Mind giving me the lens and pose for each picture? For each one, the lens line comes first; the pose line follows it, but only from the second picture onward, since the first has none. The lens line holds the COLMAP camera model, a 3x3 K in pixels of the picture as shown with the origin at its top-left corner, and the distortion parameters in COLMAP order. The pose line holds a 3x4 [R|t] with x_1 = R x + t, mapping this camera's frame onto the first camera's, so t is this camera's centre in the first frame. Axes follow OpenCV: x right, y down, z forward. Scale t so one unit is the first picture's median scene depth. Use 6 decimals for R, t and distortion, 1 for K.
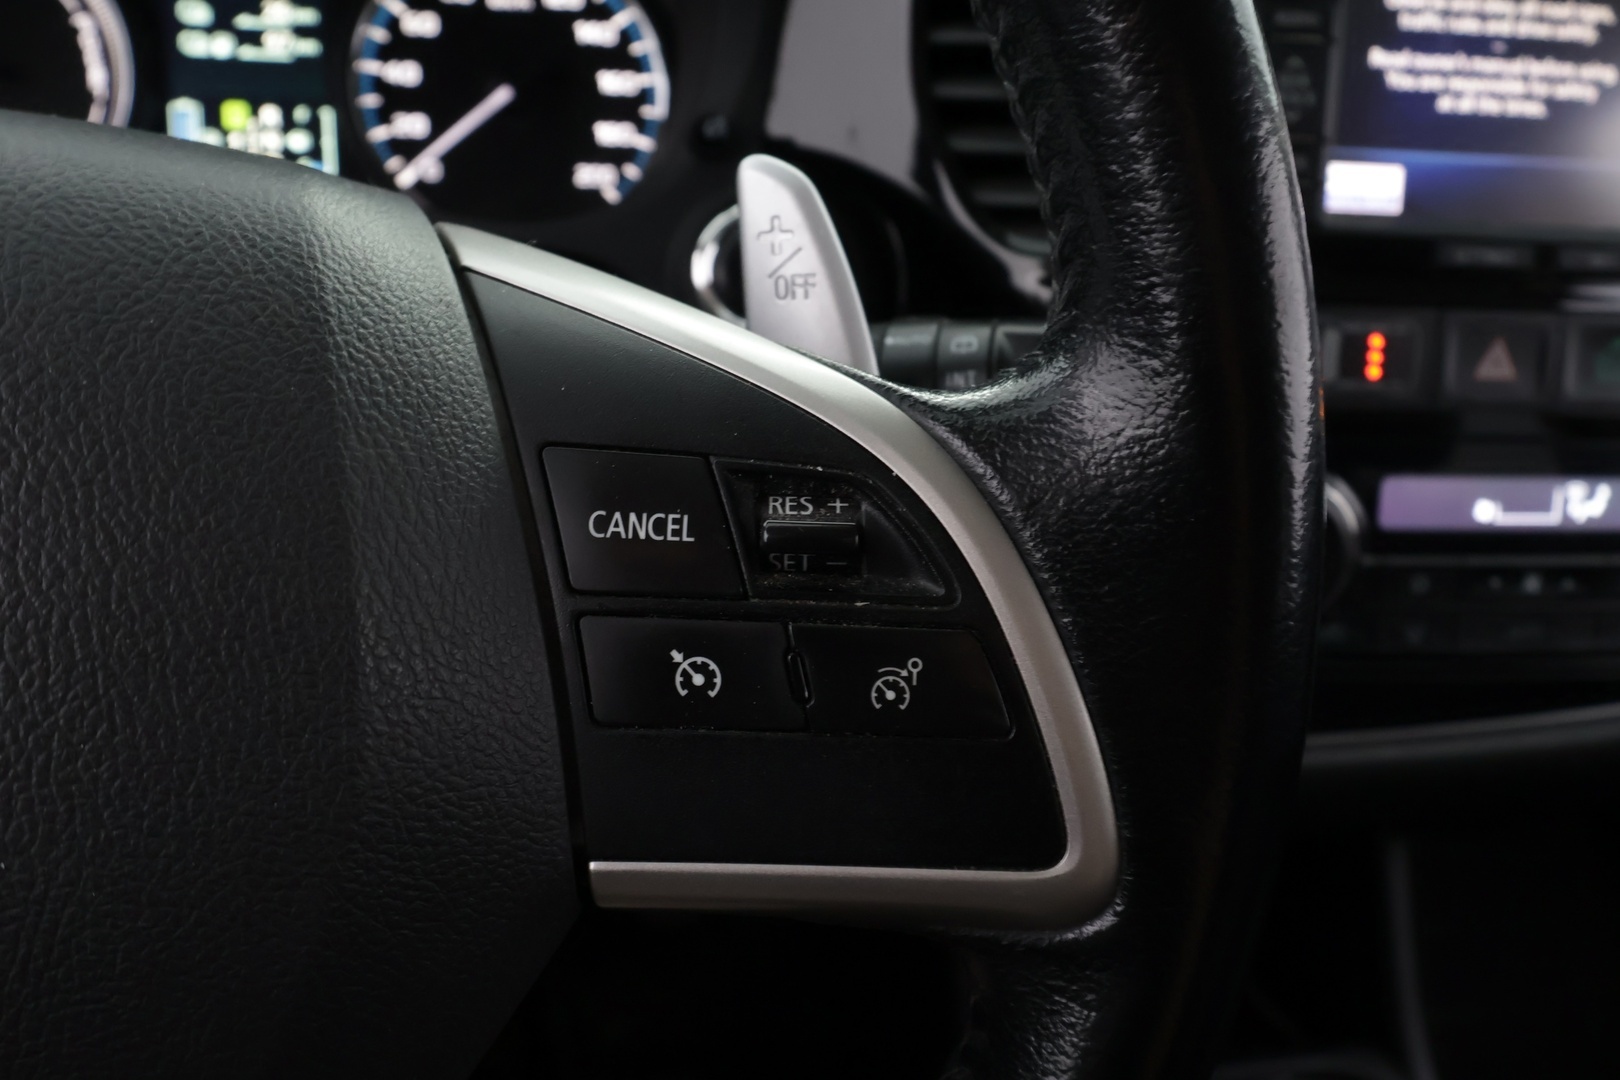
lens RADIAL K [[1286.2, 0, 803.9], [0, 1286.2, 540.6], [0, 0, 1]] dist [0.007570, 0.002395]
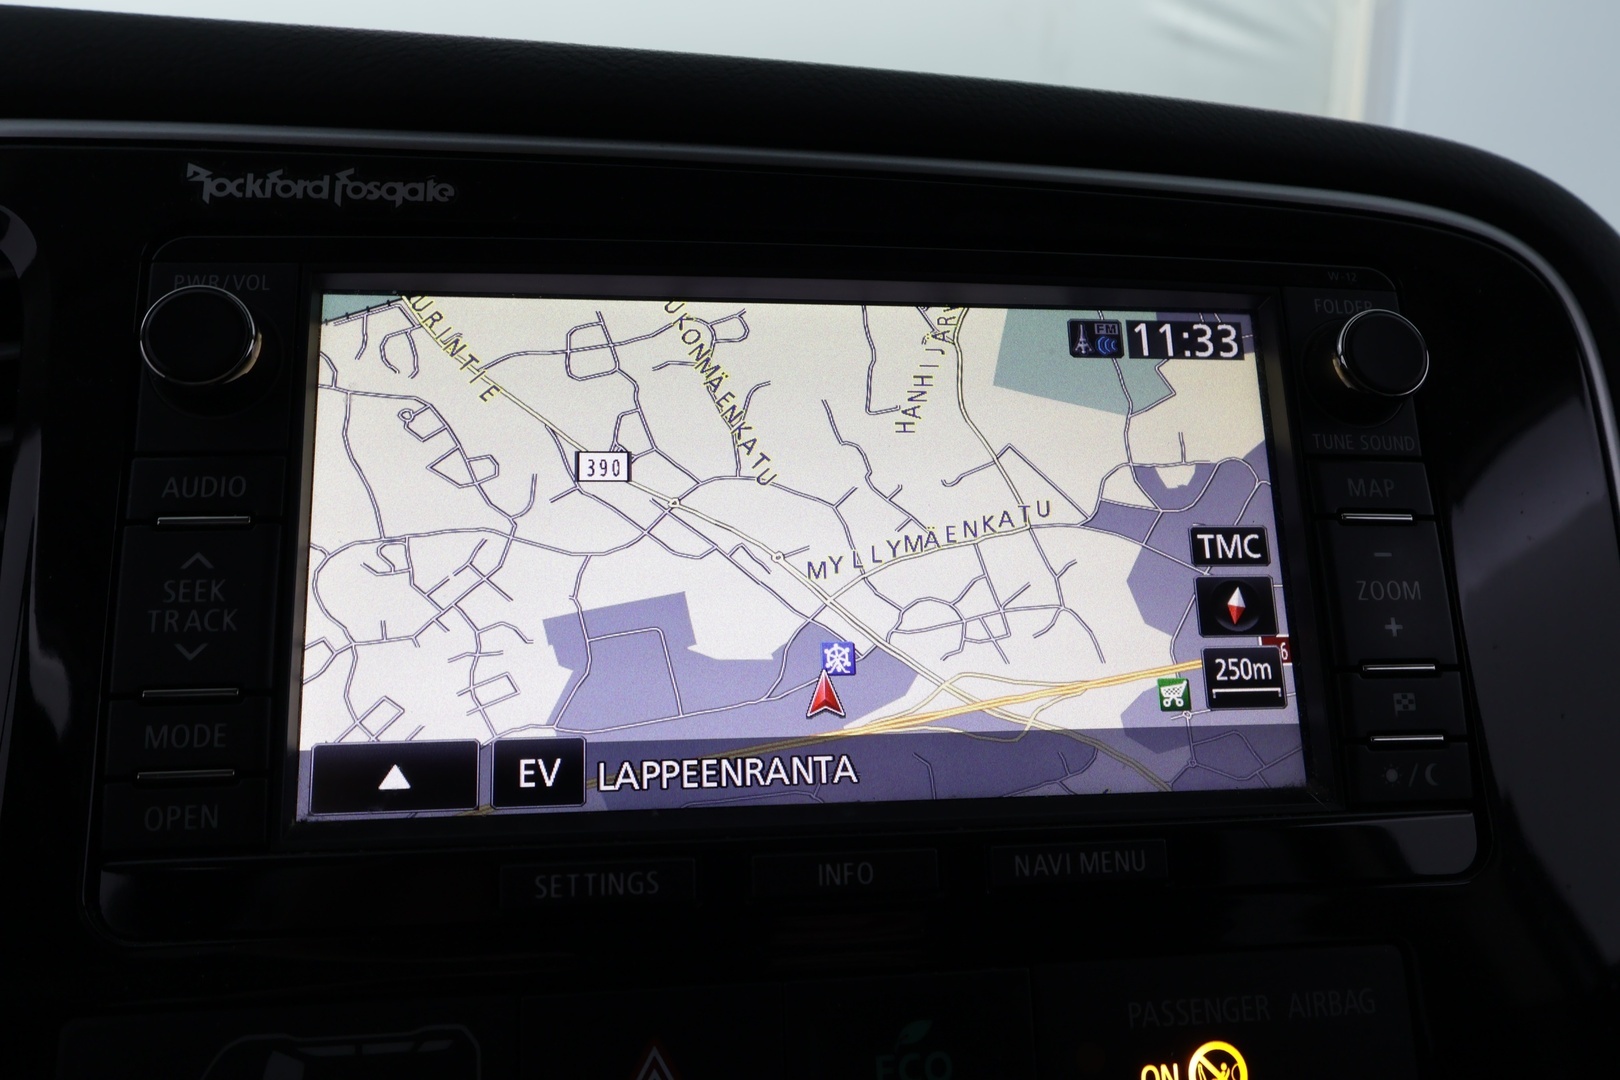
lens RADIAL K [[1286.2, 0, 816.3], [0, 1286.2, 531.9], [0, 0, 1]] dist [0.007570, 0.002395]
pose [[0.998043, -0.062517, 0.001271, 0.604627], [0.058826, 0.931838, -0.358075, -0.156280], [0.021201, 0.357449, 0.933692, 0.451691]]
